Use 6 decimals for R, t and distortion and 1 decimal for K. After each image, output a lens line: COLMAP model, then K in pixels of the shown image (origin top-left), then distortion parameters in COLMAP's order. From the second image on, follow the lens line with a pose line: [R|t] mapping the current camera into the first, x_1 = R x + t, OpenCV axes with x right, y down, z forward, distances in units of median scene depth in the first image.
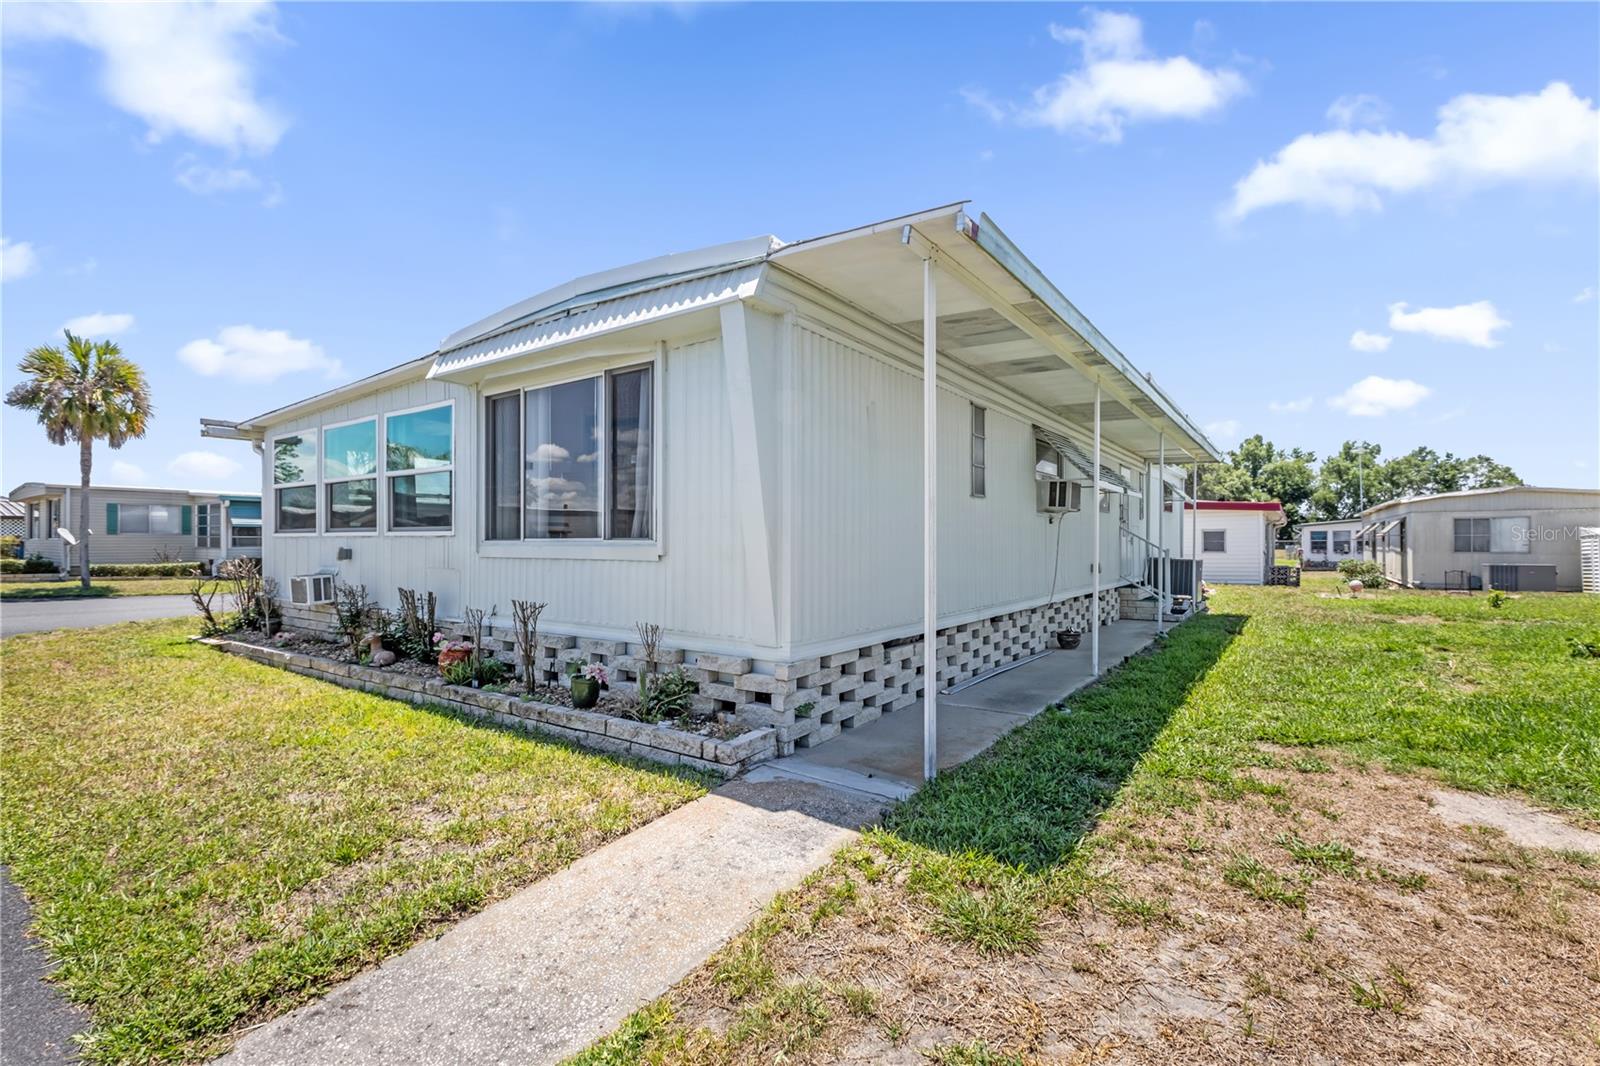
lens RADIAL K [[716.8, 0, 800.3], [0, 716.8, 538.1], [0, 0, 1]] dist [-0.001712, -0.000134]
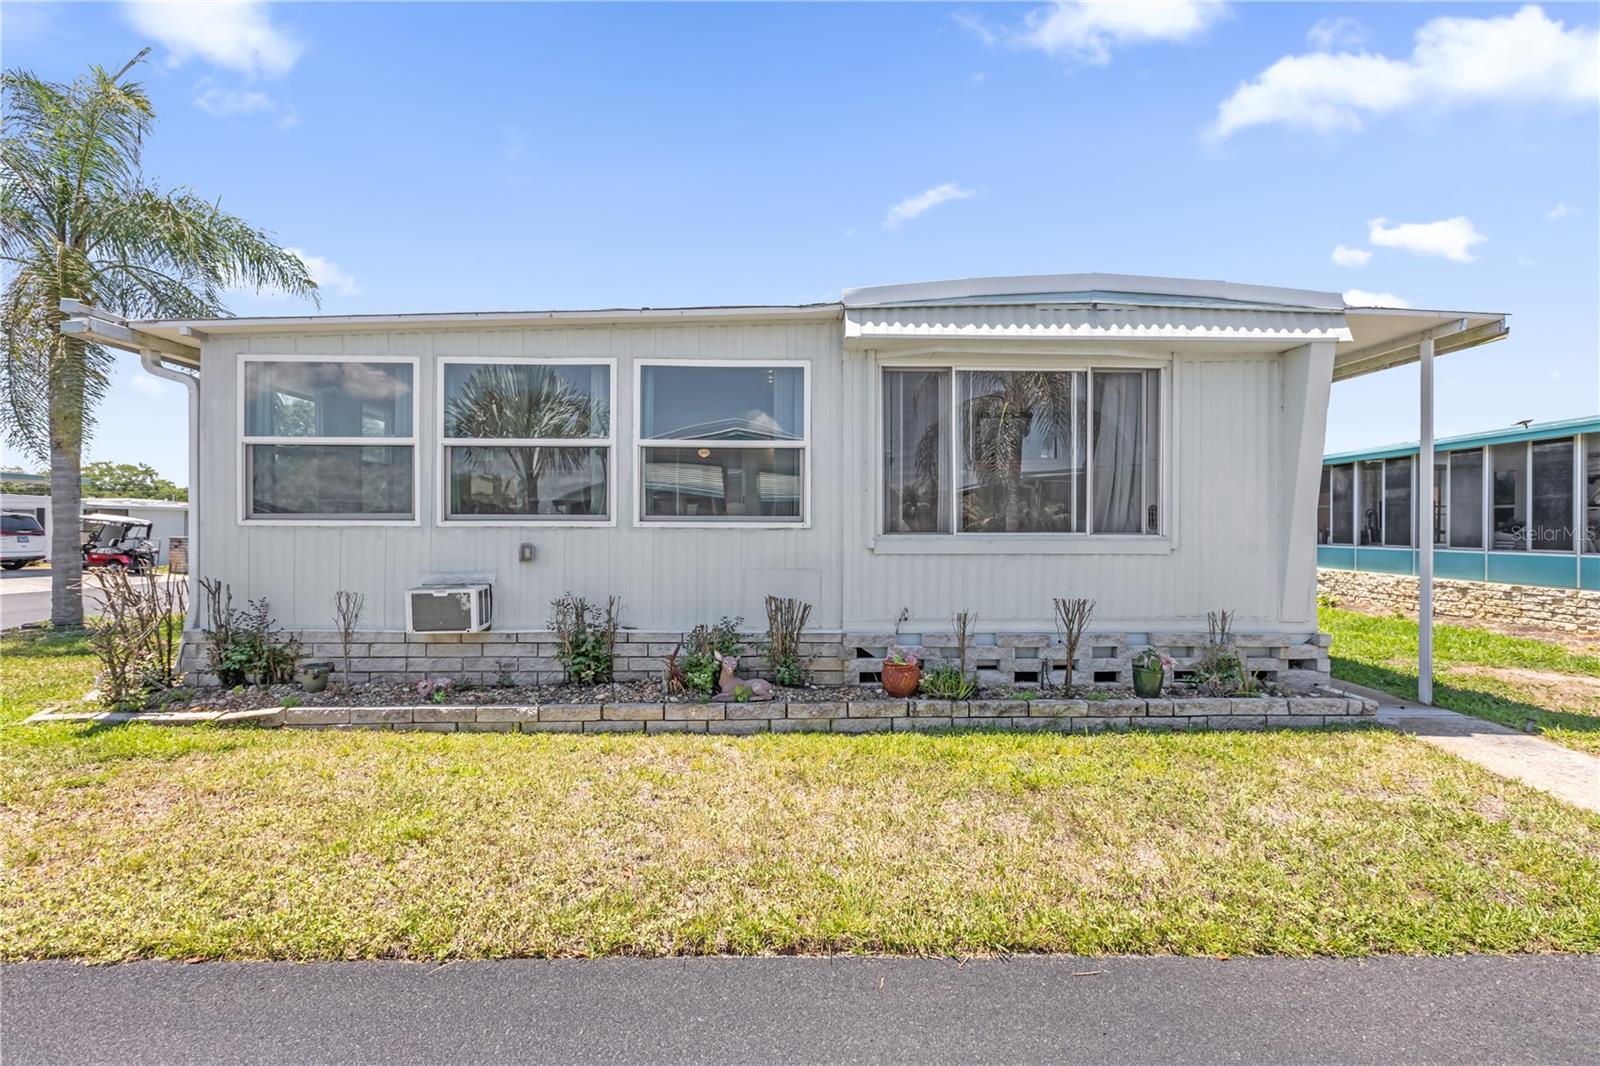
lens RADIAL K [[716.8, 0, 798.8], [0, 716.8, 525.1], [0, 0, 1]] dist [-0.001712, -0.000134]
pose [[0.803253, 0.007178, 0.595595, -1.258208], [-0.004378, 0.999972, -0.006146, -0.002999], [-0.595622, 0.002330, 0.803262, 0.449443]]
